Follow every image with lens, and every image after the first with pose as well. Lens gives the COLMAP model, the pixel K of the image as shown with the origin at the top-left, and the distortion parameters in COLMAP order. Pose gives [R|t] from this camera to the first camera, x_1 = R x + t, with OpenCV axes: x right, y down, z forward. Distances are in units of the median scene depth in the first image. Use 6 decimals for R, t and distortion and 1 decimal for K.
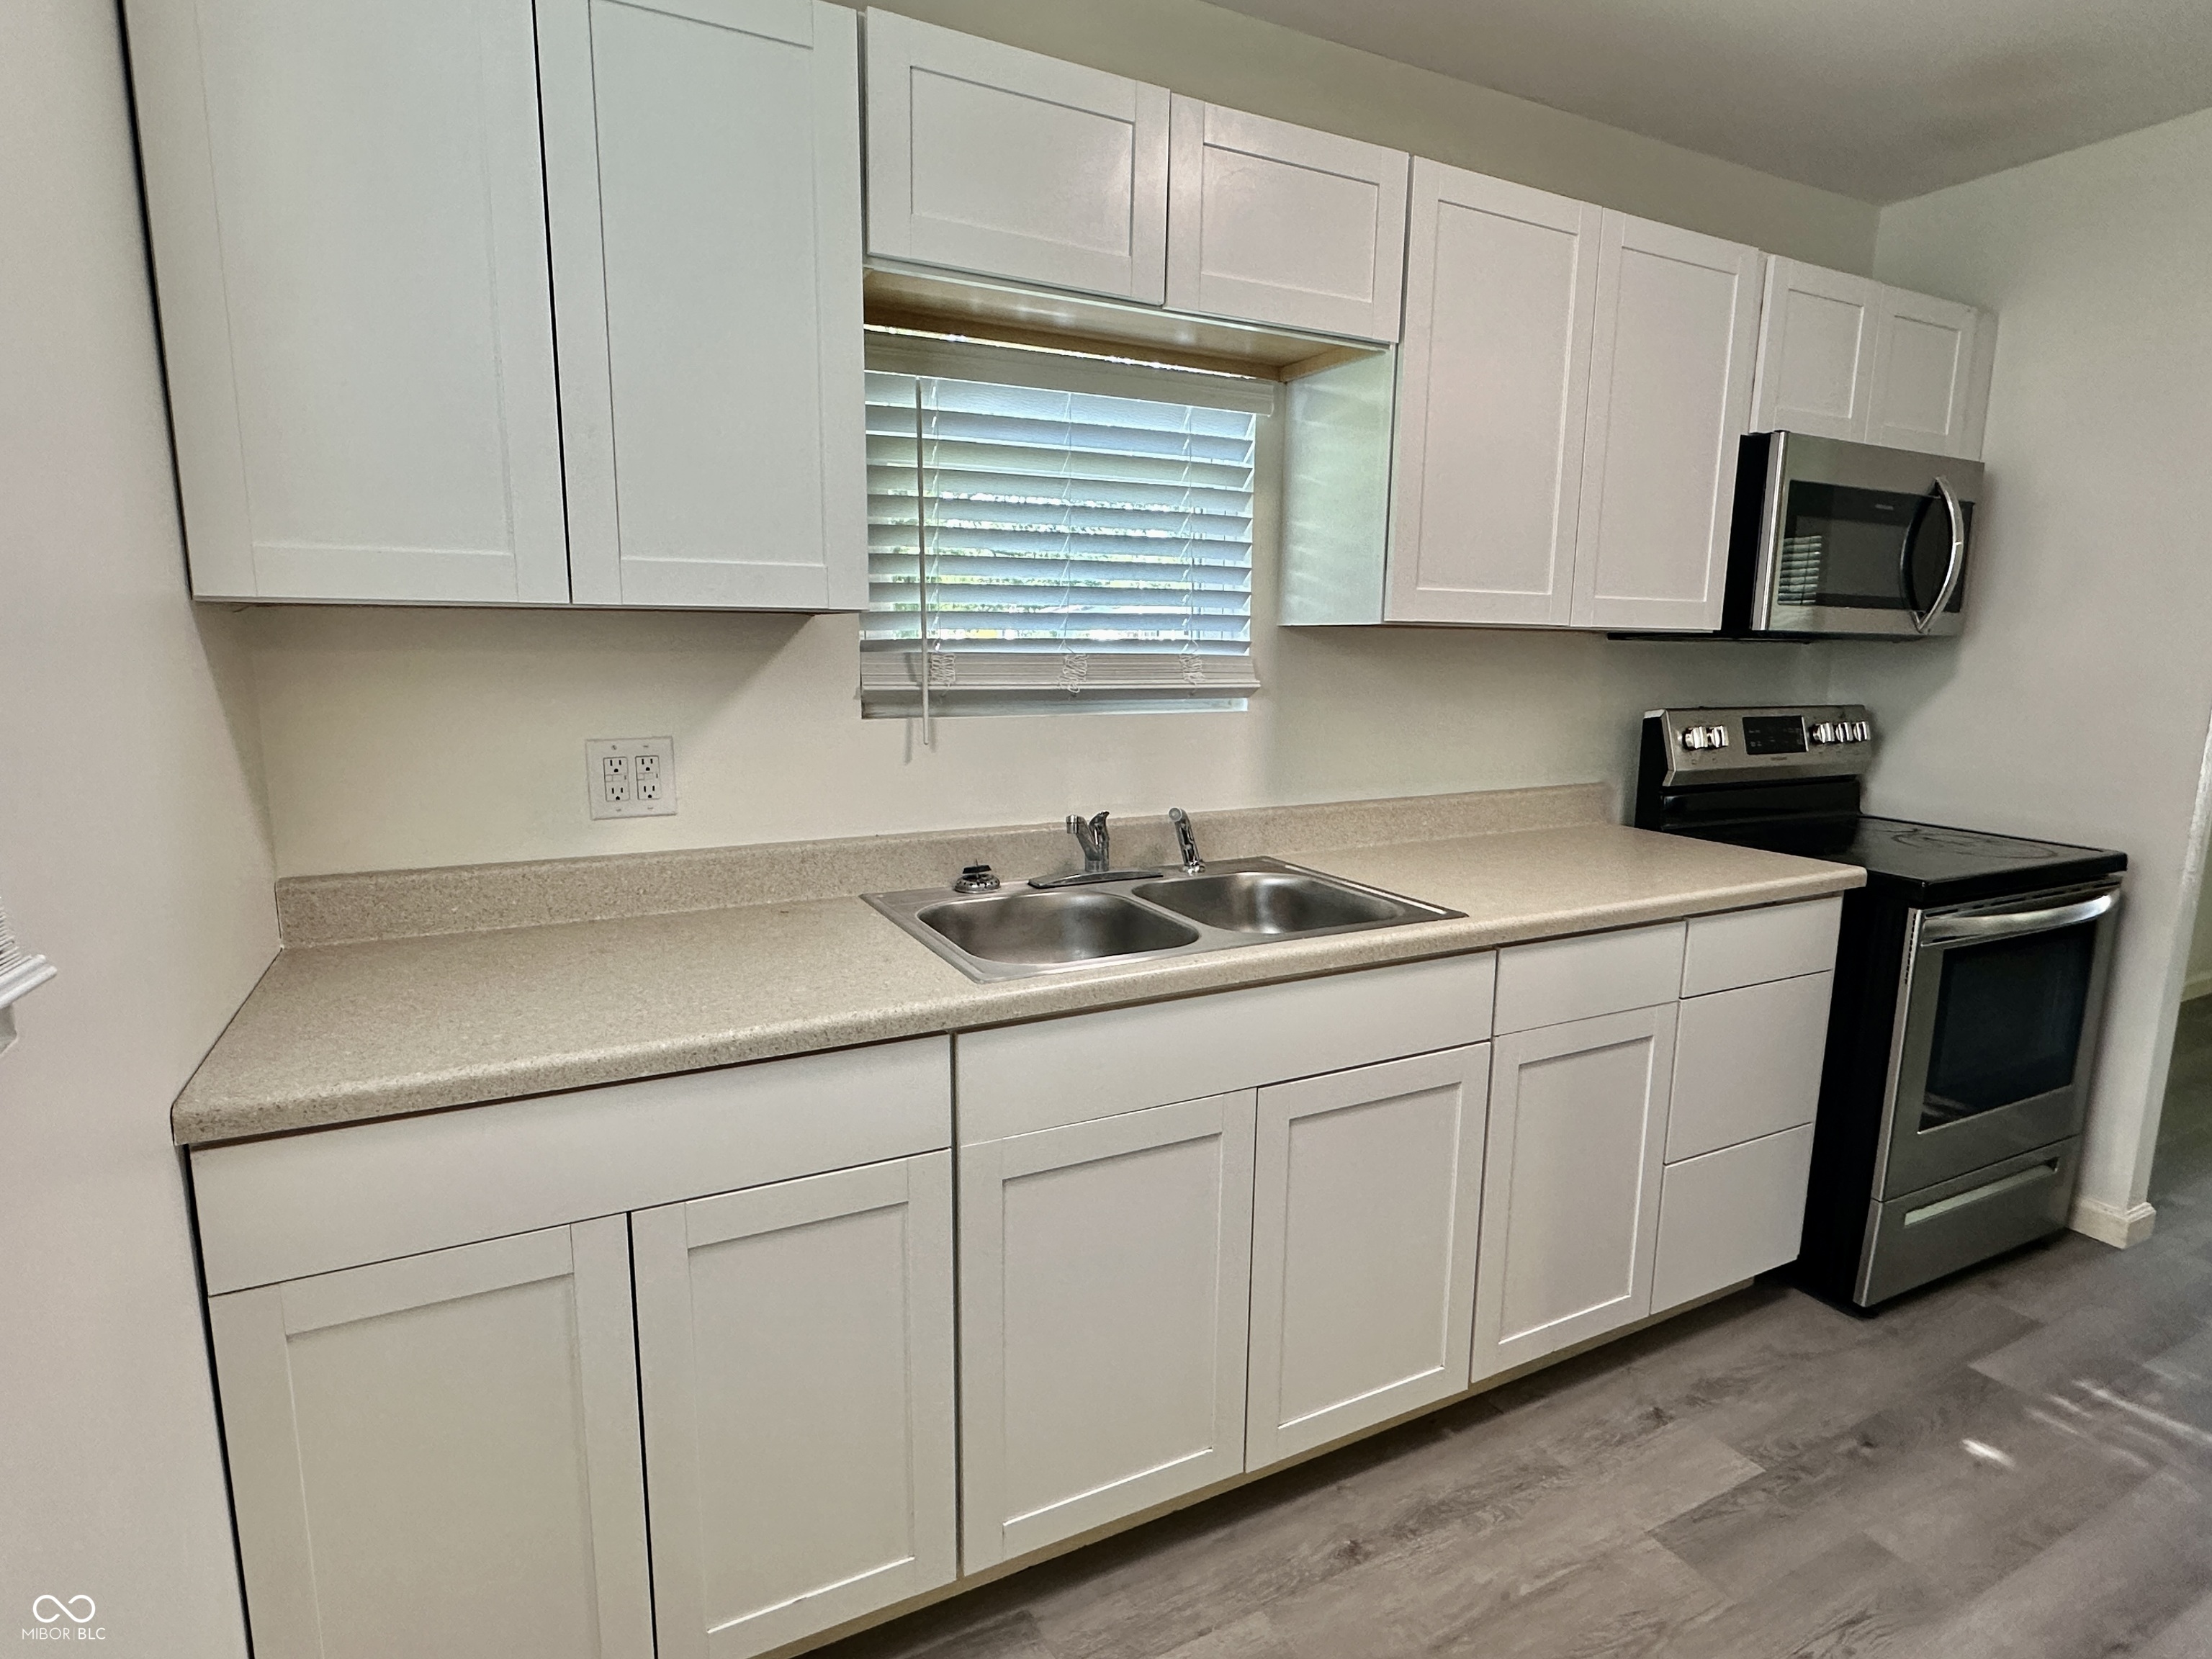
lens RADIAL K [[1152.3, 0, 1105.6], [0, 1152.3, 829.3], [0, 0, 1]] dist [-0.005487, 0.001842]
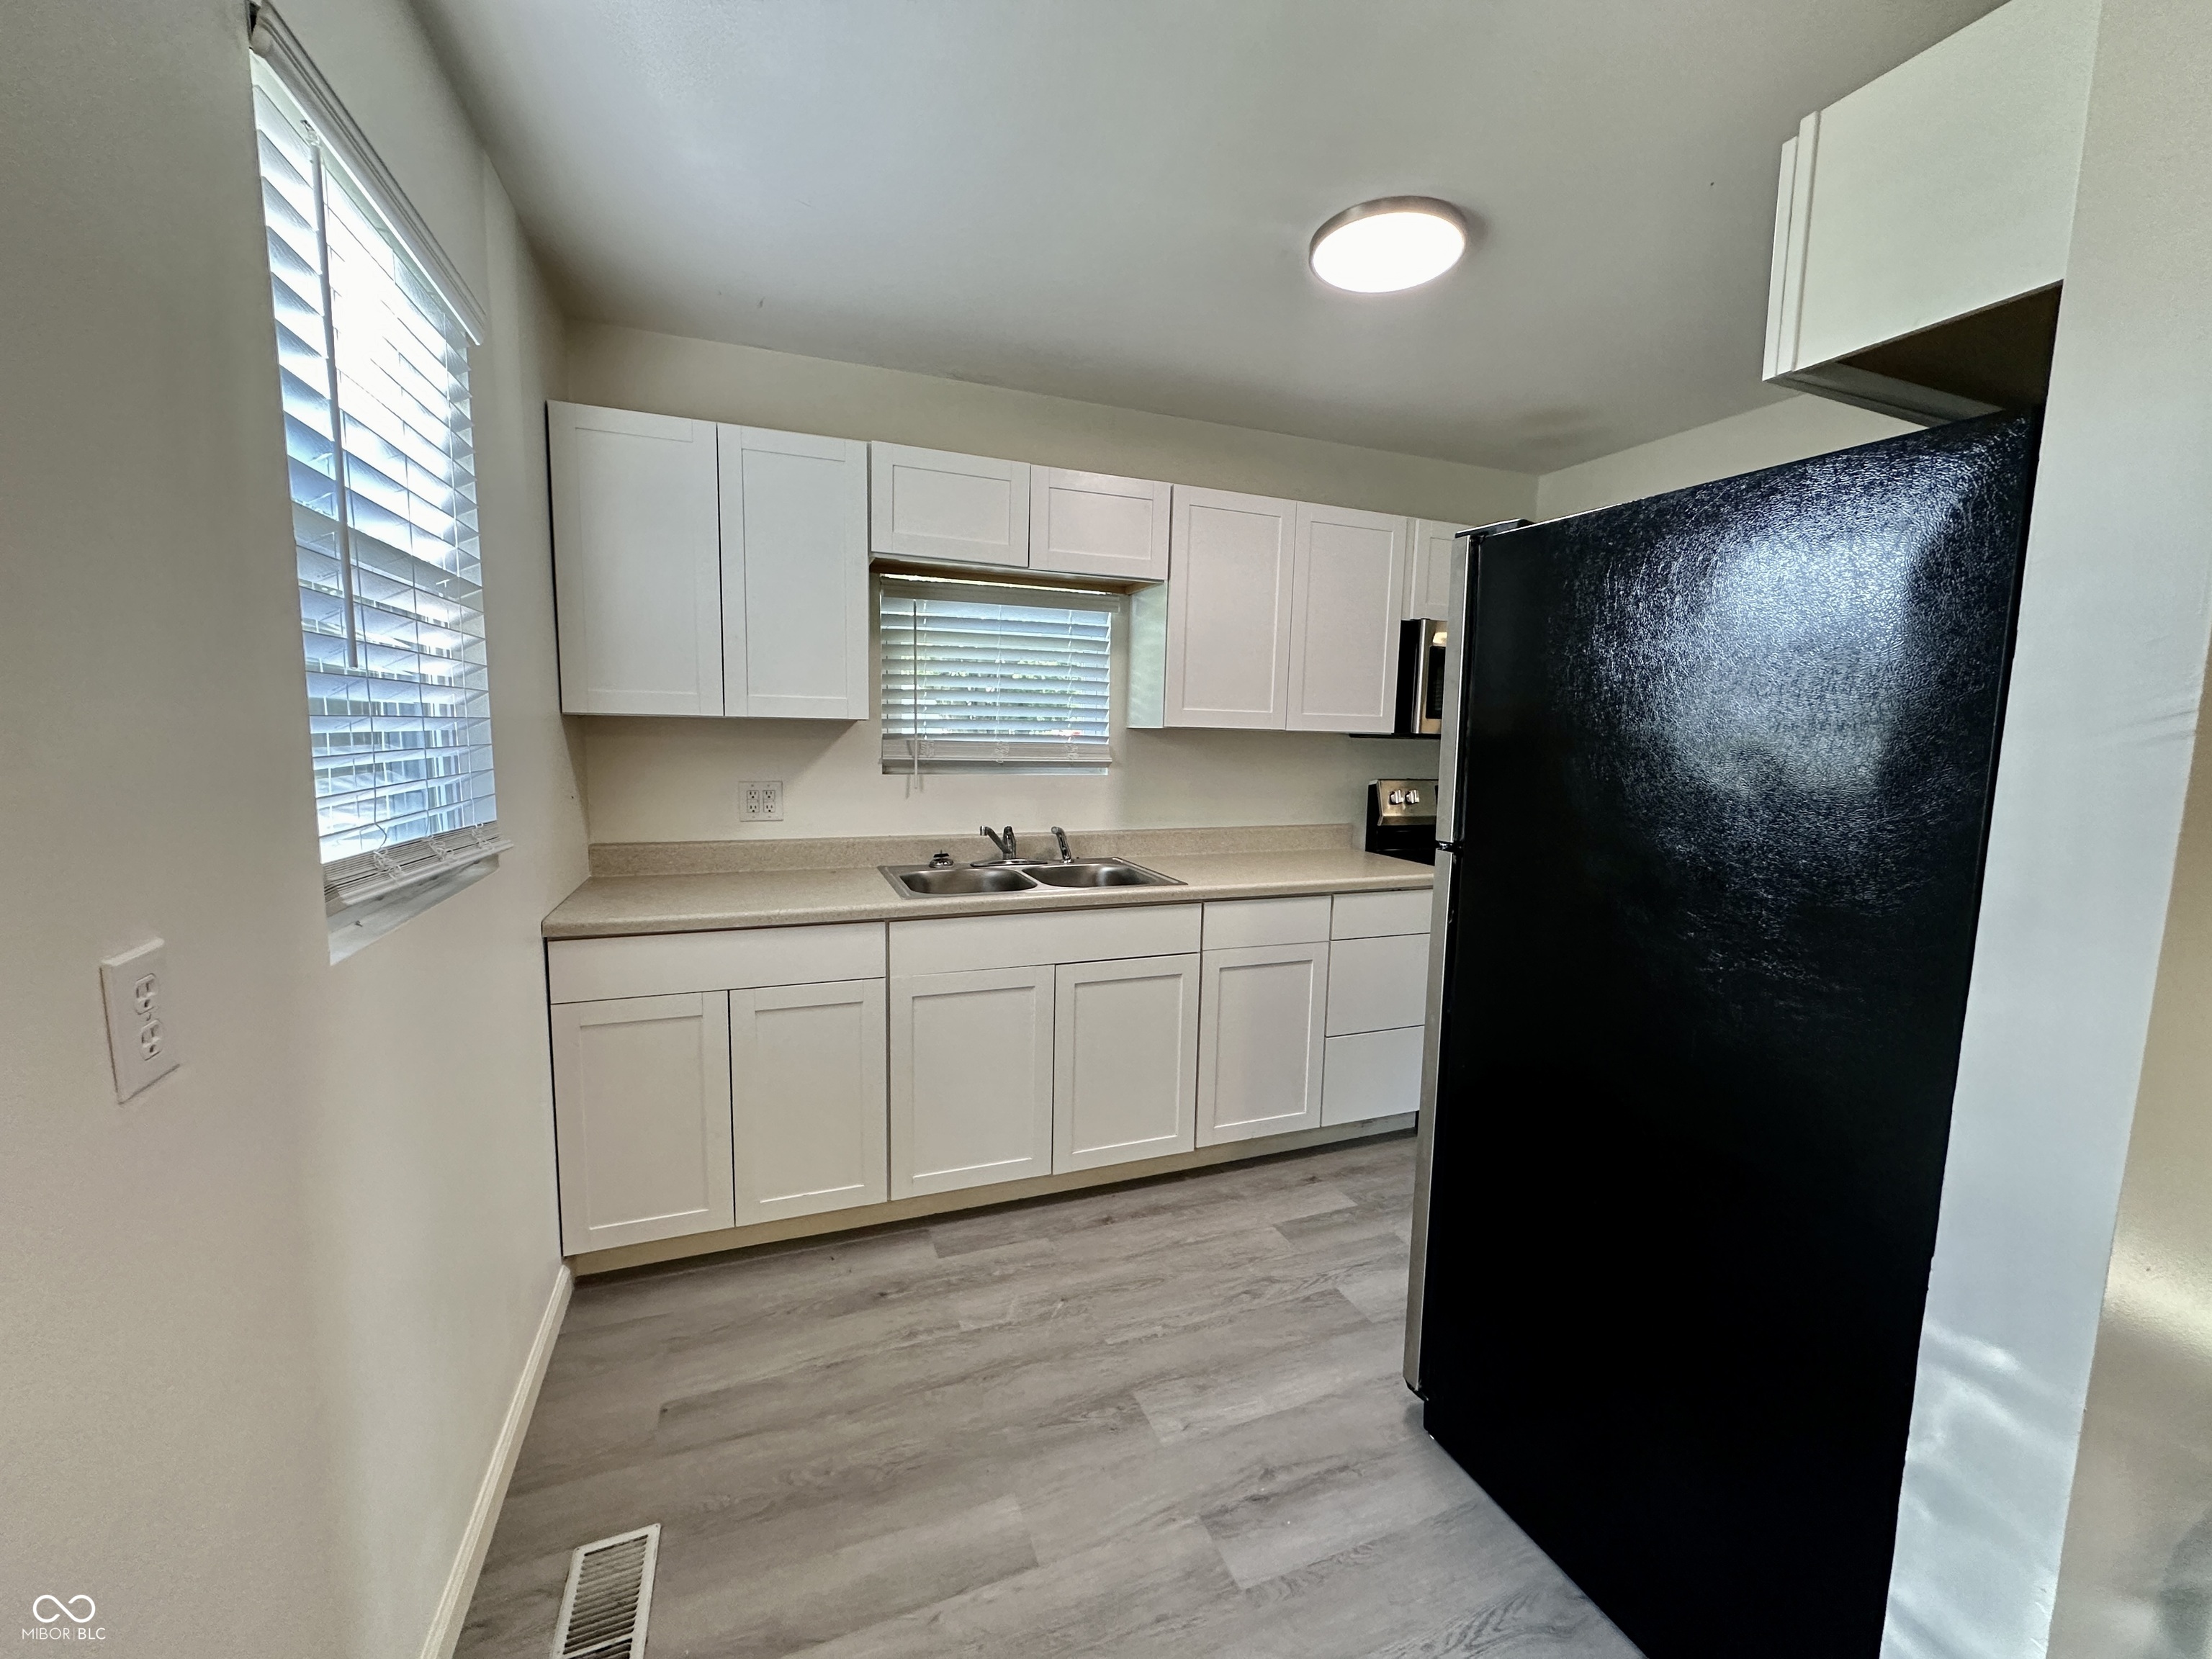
lens RADIAL K [[869.8, 0, 1106.7], [0, 869.8, 827.6], [0, 0, 1]] dist [-0.005644, -0.000755]
pose [[0.994613, 0.022875, -0.101101, 0.302234], [-0.028130, 0.998310, -0.050859, 0.054342], [0.099767, 0.053429, 0.993575, -0.387812]]
